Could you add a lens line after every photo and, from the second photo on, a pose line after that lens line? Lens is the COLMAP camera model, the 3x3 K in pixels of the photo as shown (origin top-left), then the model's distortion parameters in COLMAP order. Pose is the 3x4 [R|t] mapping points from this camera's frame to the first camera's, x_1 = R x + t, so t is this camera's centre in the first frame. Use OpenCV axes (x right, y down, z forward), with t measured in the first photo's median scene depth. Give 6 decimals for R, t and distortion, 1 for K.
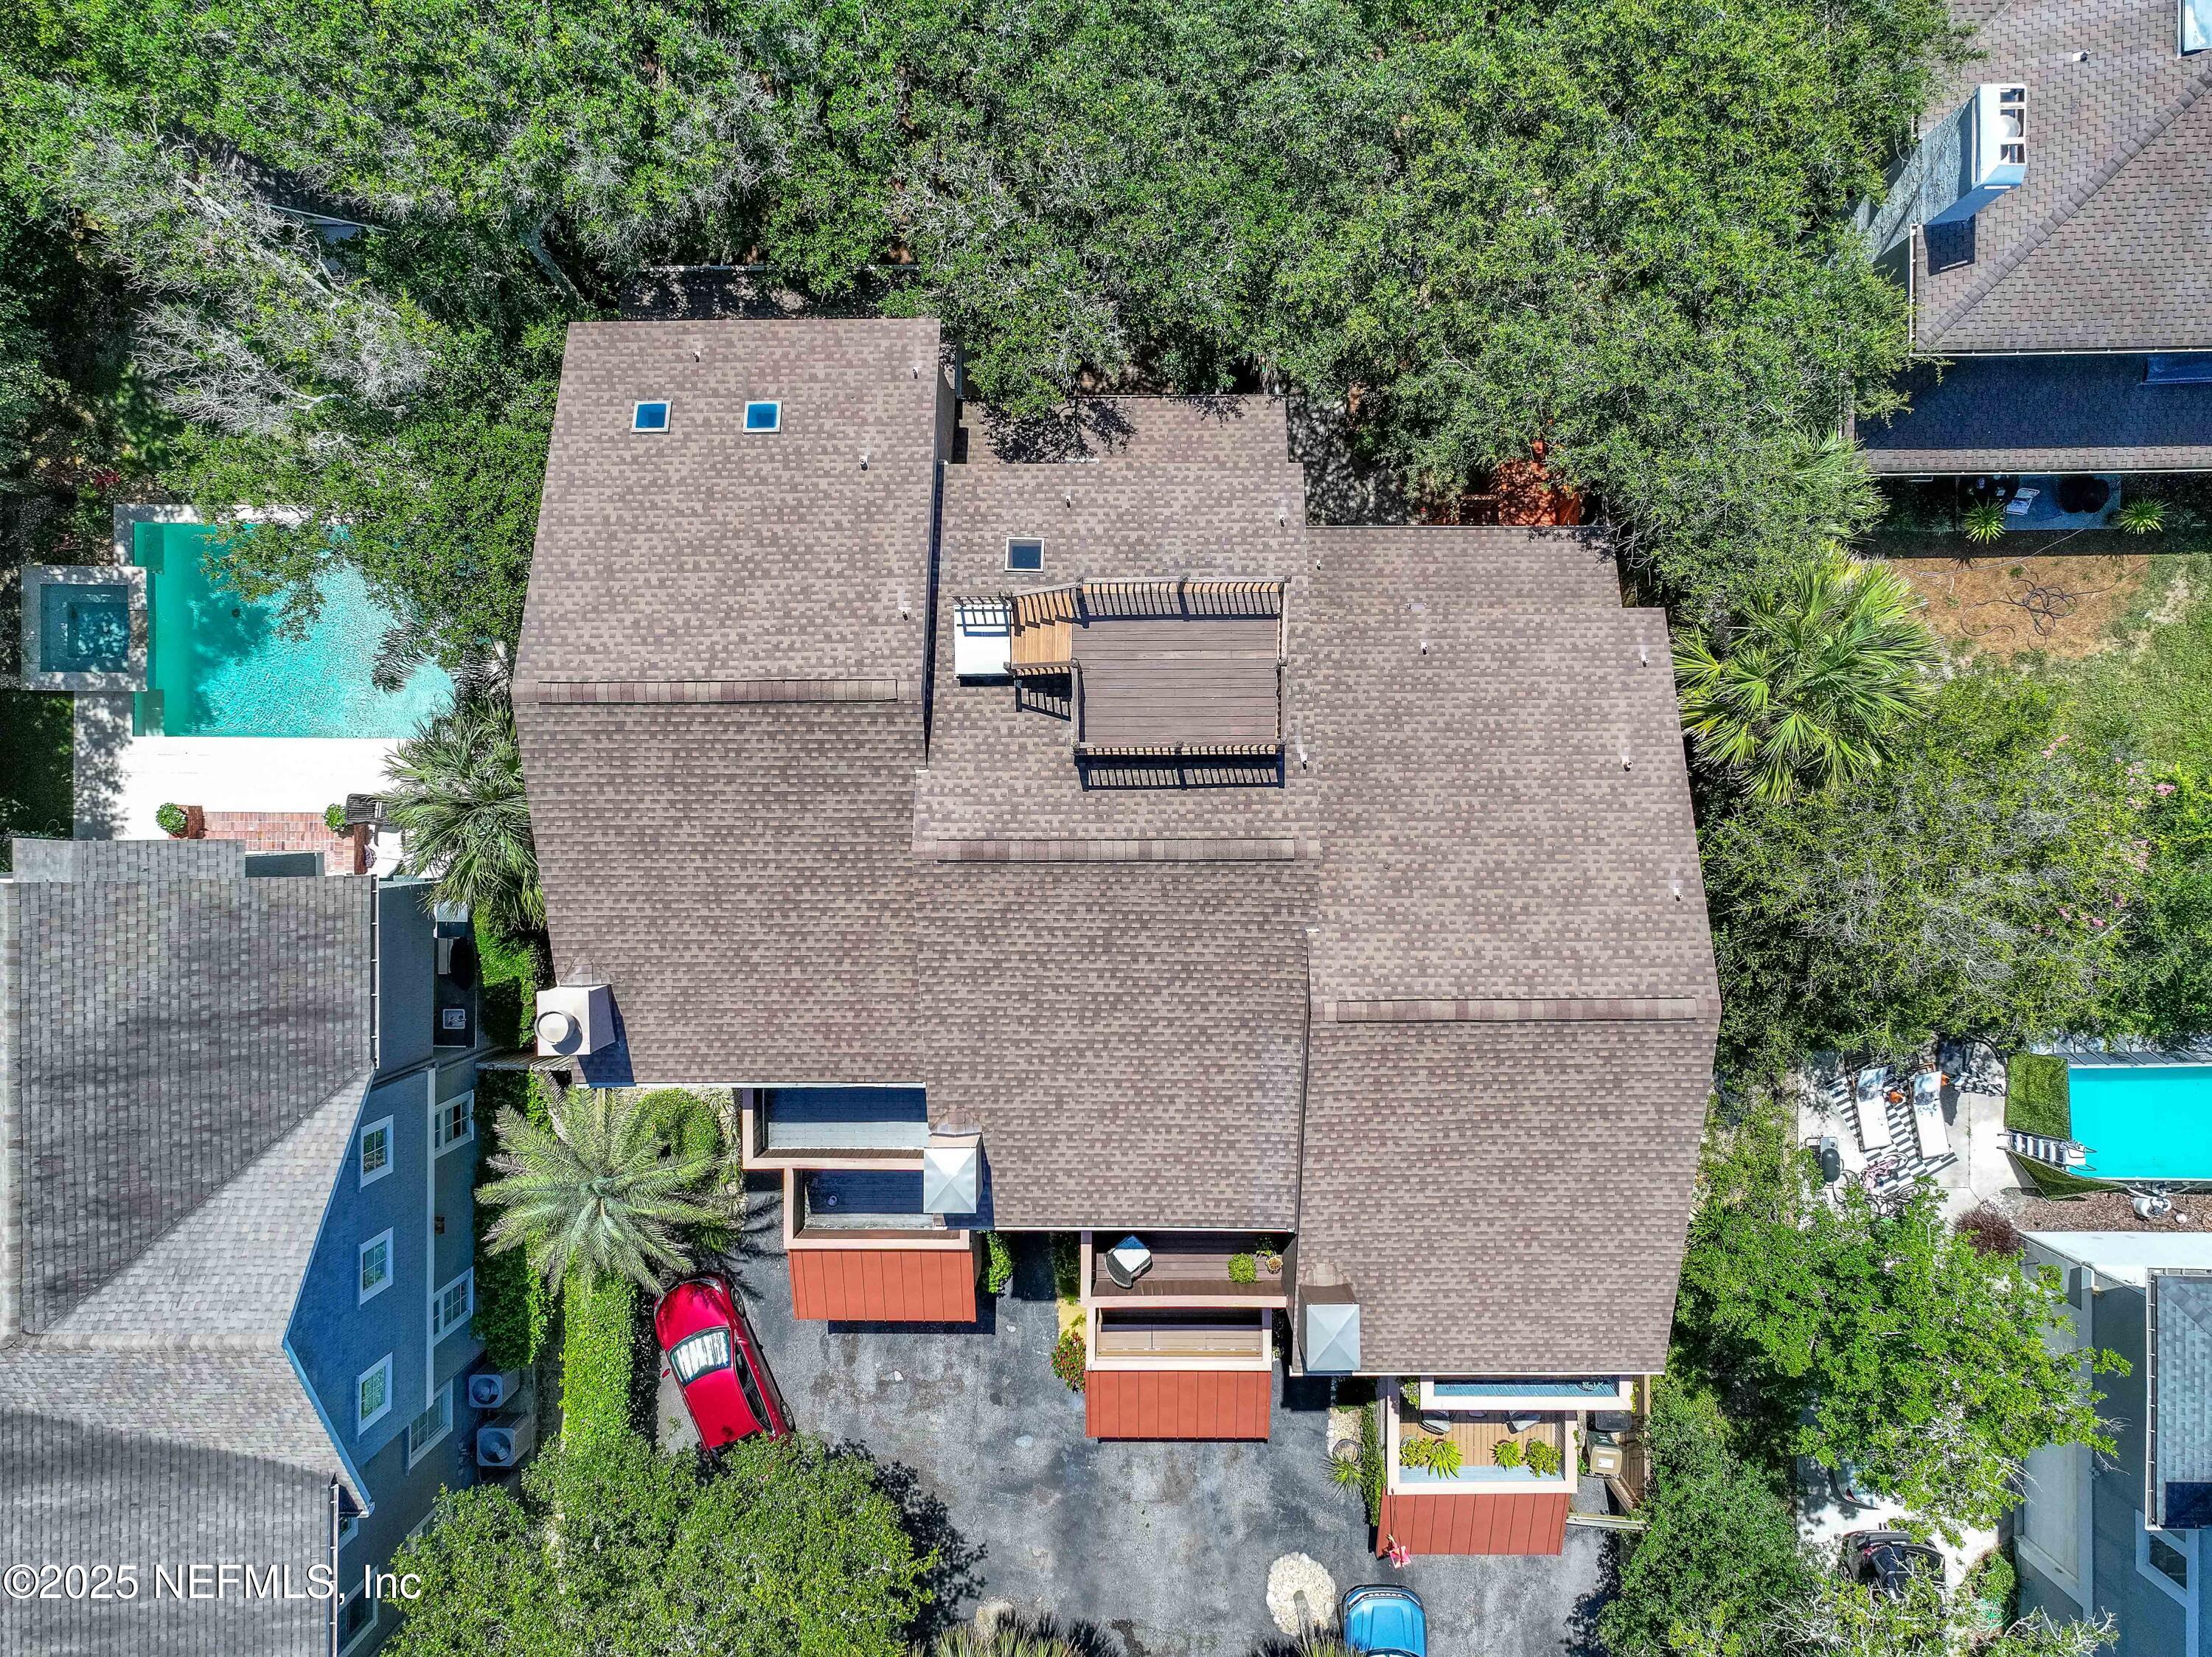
lens RADIAL K [[1558.7, 0, 1105.6], [0, 1558.7, 834.2], [0, 0, 1]] dist [-0.042348, -0.000577]
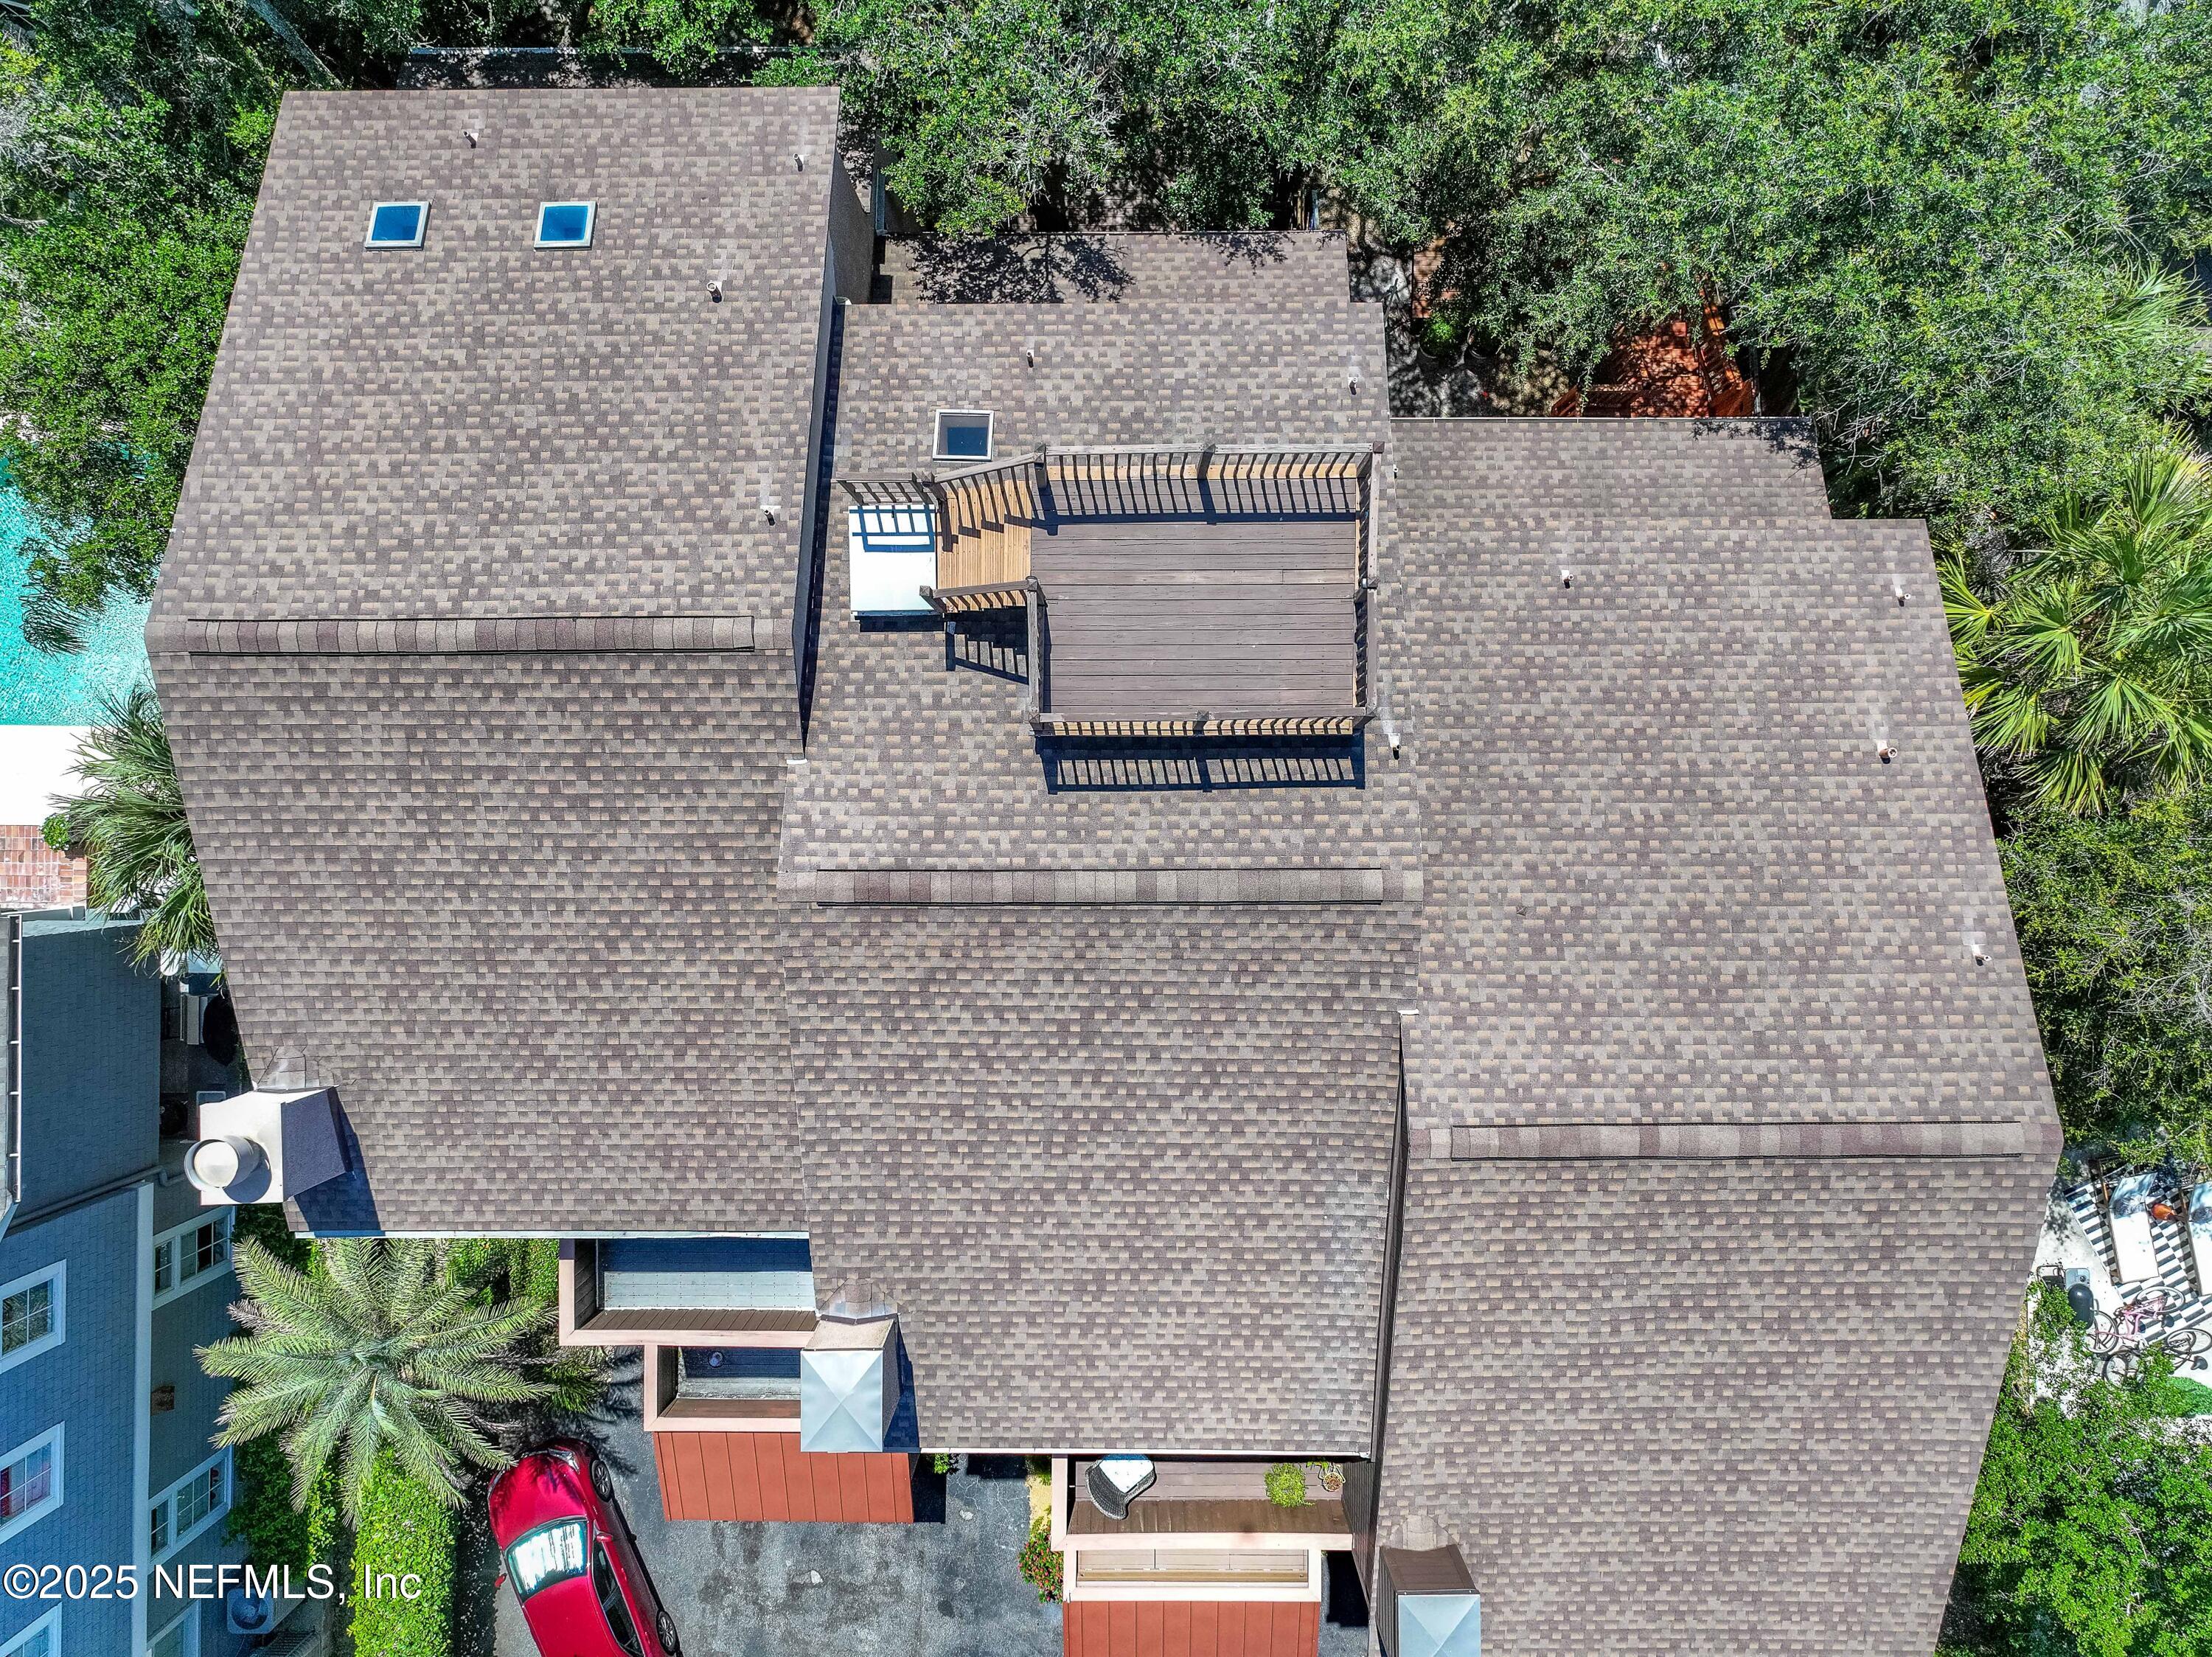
lens RADIAL K [[1661.3, 0, 1136.2], [0, 1661.3, 886.6], [0, 0, 1]] dist [0.001317, -0.001424]
pose [[0.999783, -0.000396, 0.020851, 0.006746], [-0.000088, 0.999731, 0.023199, -0.004997], [-0.020855, -0.023196, 0.999513, 0.303302]]
